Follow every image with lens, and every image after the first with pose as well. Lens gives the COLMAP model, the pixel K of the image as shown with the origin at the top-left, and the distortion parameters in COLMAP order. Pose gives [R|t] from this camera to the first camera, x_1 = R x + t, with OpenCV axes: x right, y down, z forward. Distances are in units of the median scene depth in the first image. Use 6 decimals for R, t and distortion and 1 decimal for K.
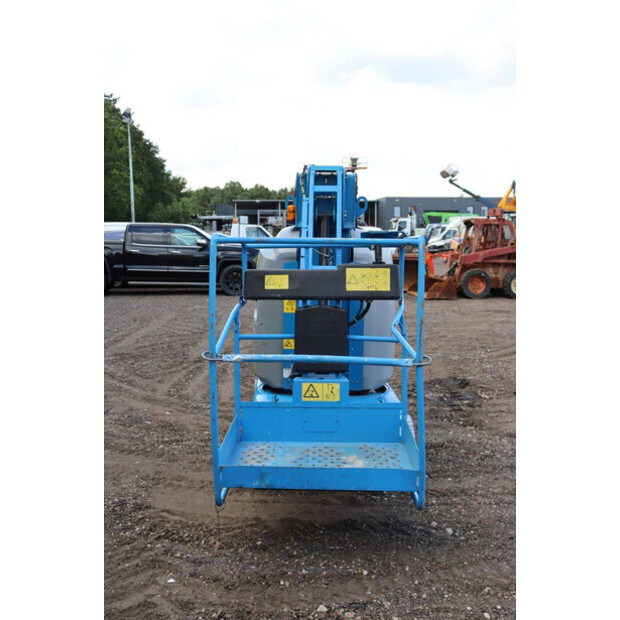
lens RADIAL K [[721.9, 0, 310.0], [0, 721.9, 310.0], [0, 0, 1]] dist [-0.004403, 0.000241]
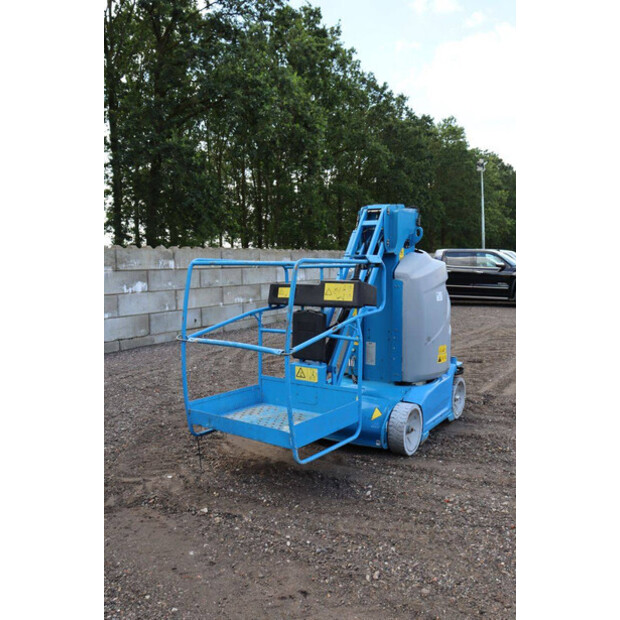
lens RADIAL K [[571.7, 0, 310.0], [0, 571.7, 310.0], [0, 0, 1]] dist [-0.104426, 0.003261]
pose [[0.823669, 0.039512, -0.565693, 0.585360], [-0.046937, 0.998897, 0.001428, -0.008182], [0.565125, 0.025376, 0.824615, 0.107730]]
